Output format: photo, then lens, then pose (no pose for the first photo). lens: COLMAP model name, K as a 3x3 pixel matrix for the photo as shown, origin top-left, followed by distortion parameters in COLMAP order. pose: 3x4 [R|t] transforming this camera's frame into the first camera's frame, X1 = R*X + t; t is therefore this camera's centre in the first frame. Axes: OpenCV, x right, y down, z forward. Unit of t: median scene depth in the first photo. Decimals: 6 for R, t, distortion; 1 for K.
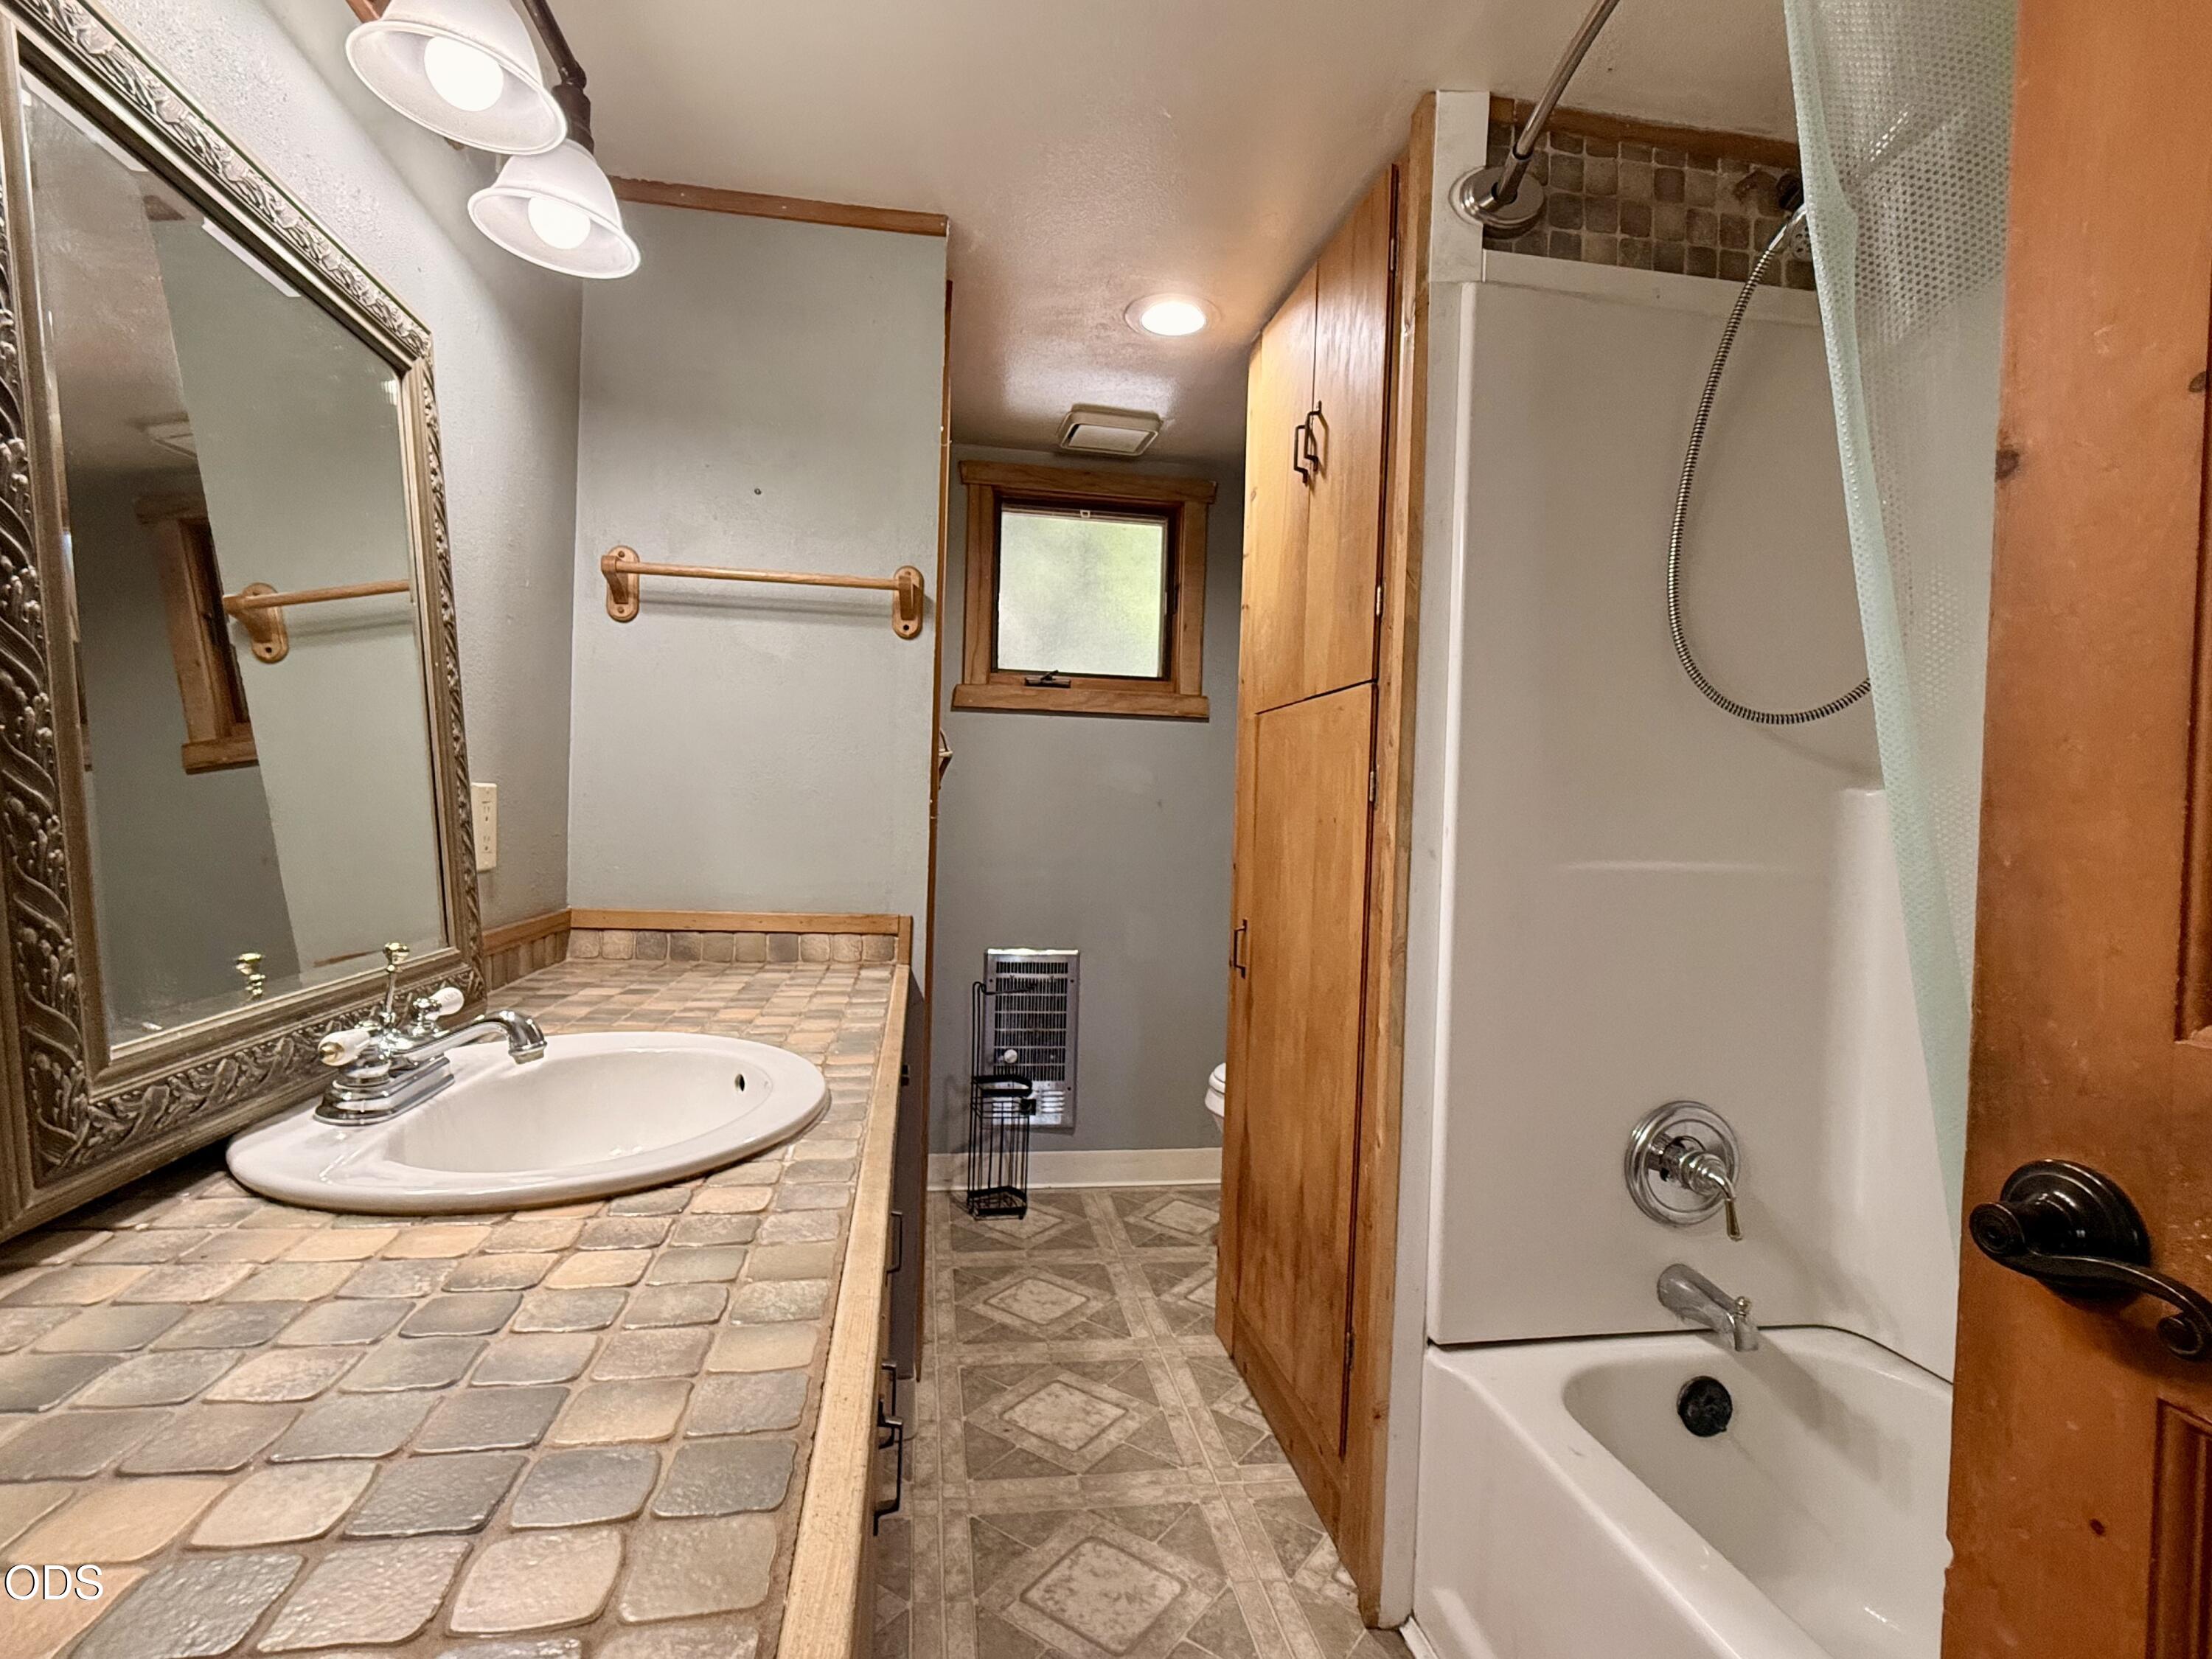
lens RADIAL K [[1129.3, 0, 1116.0], [0, 1129.3, 831.9], [0, 0, 1]] dist [0.002210, 0.000979]
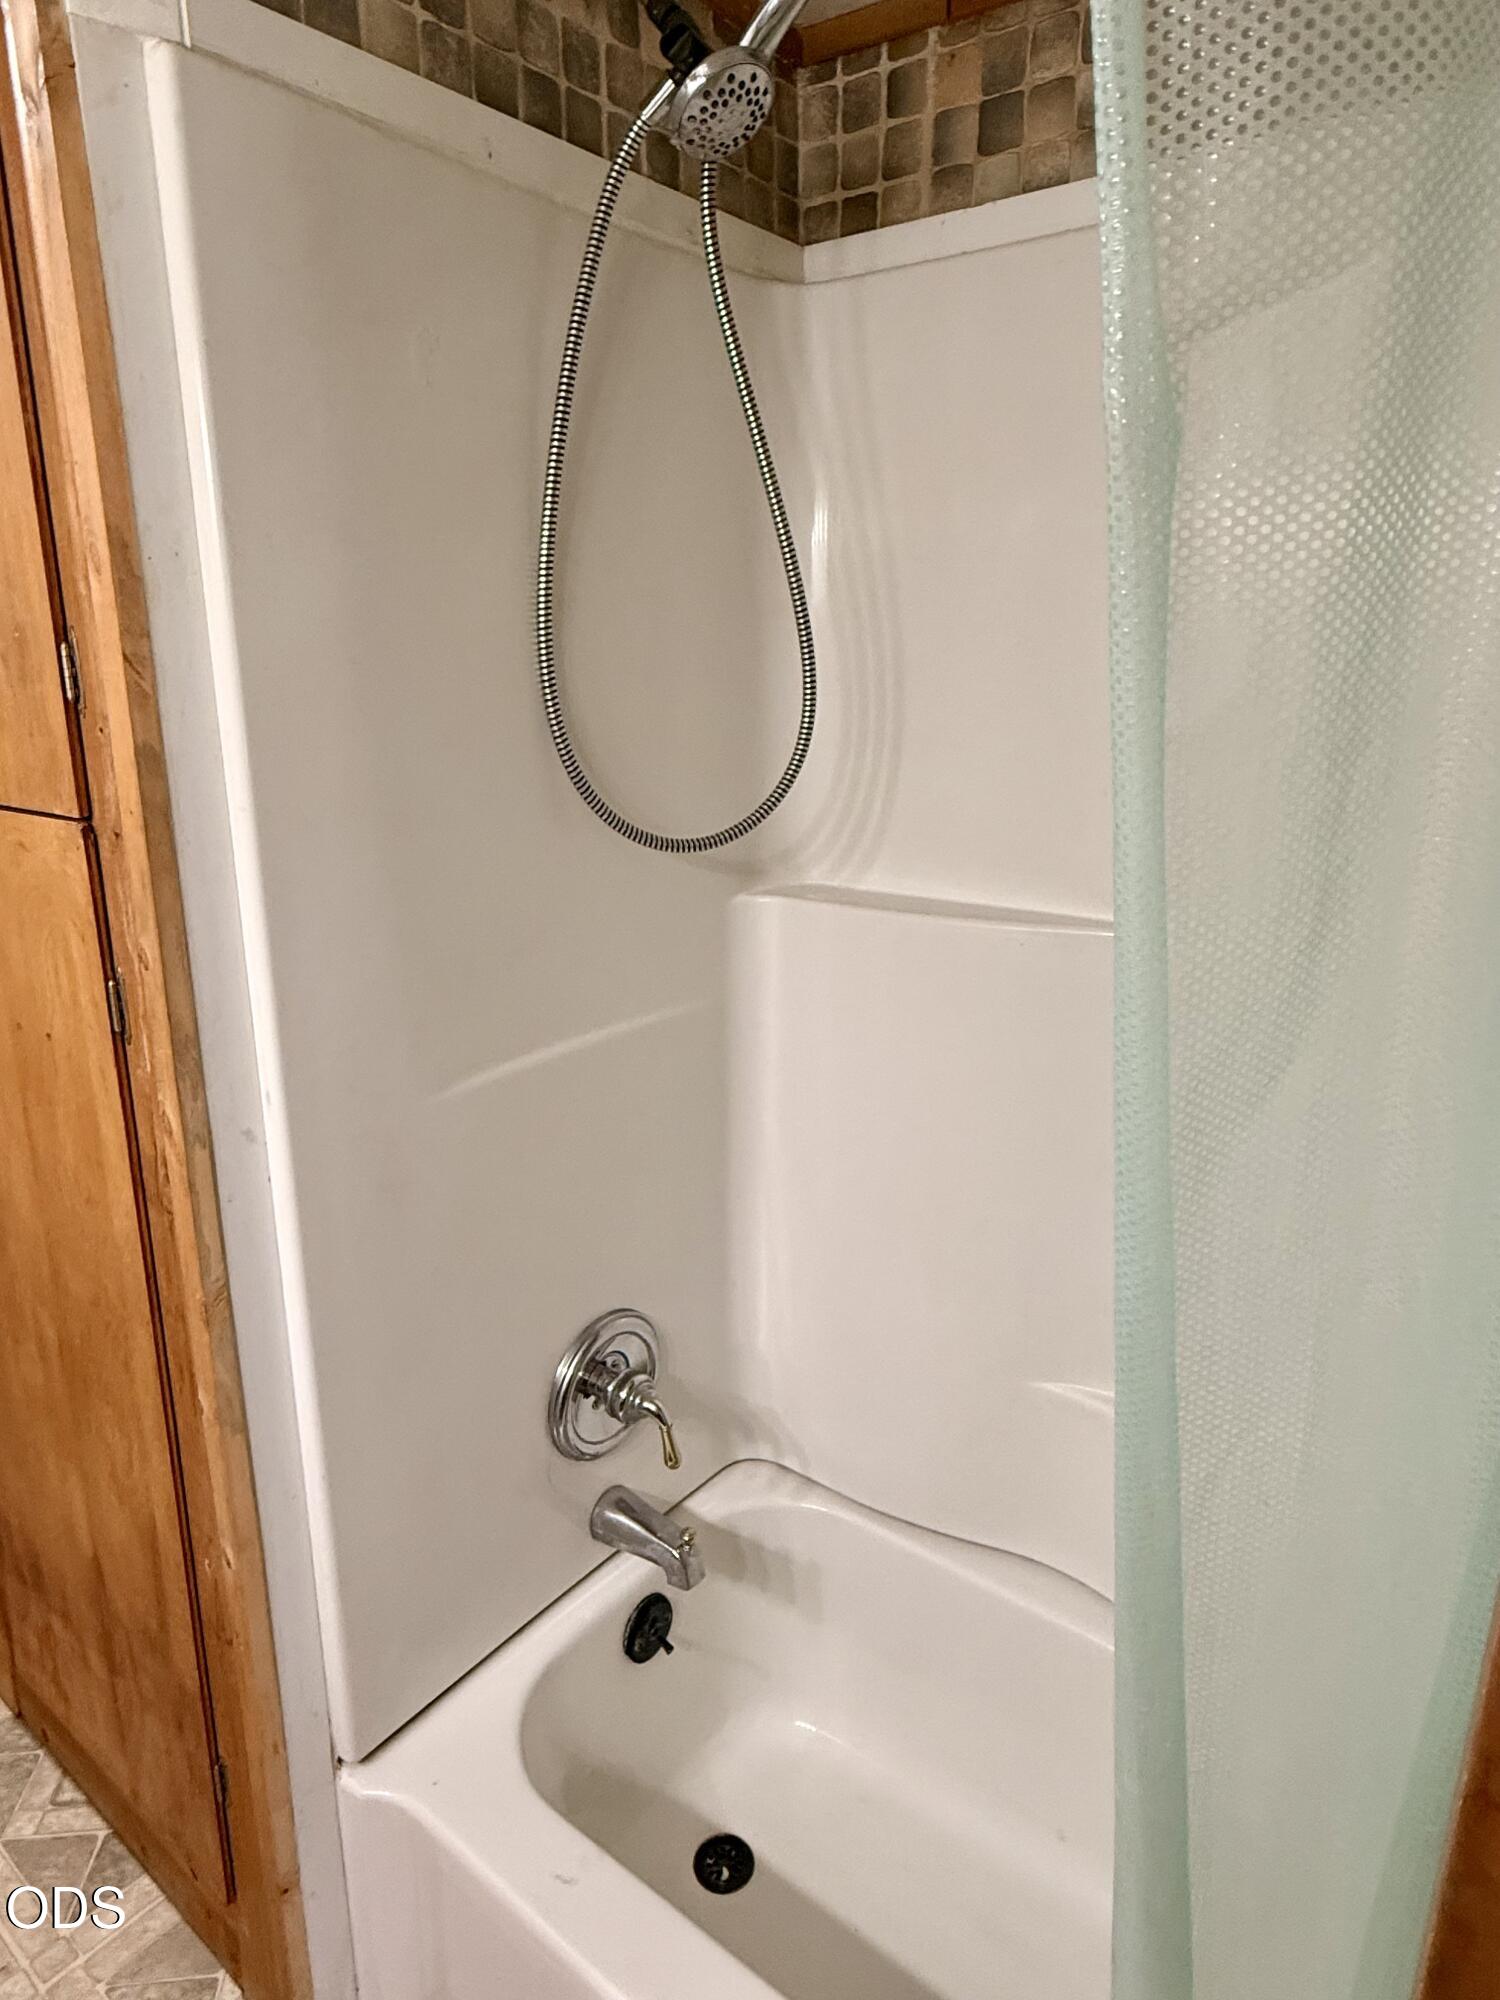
lens RADIAL K [[1203.5, 0, 754.6], [0, 1203.5, 990.4], [0, 0, 1]] dist [-0.000701, 0.000381]
pose [[0.740712, -0.210184, 0.638098, 0.080583], [0.019499, 0.956126, 0.292306, -0.230000], [-0.671540, -0.204072, 0.712312, 0.353920]]
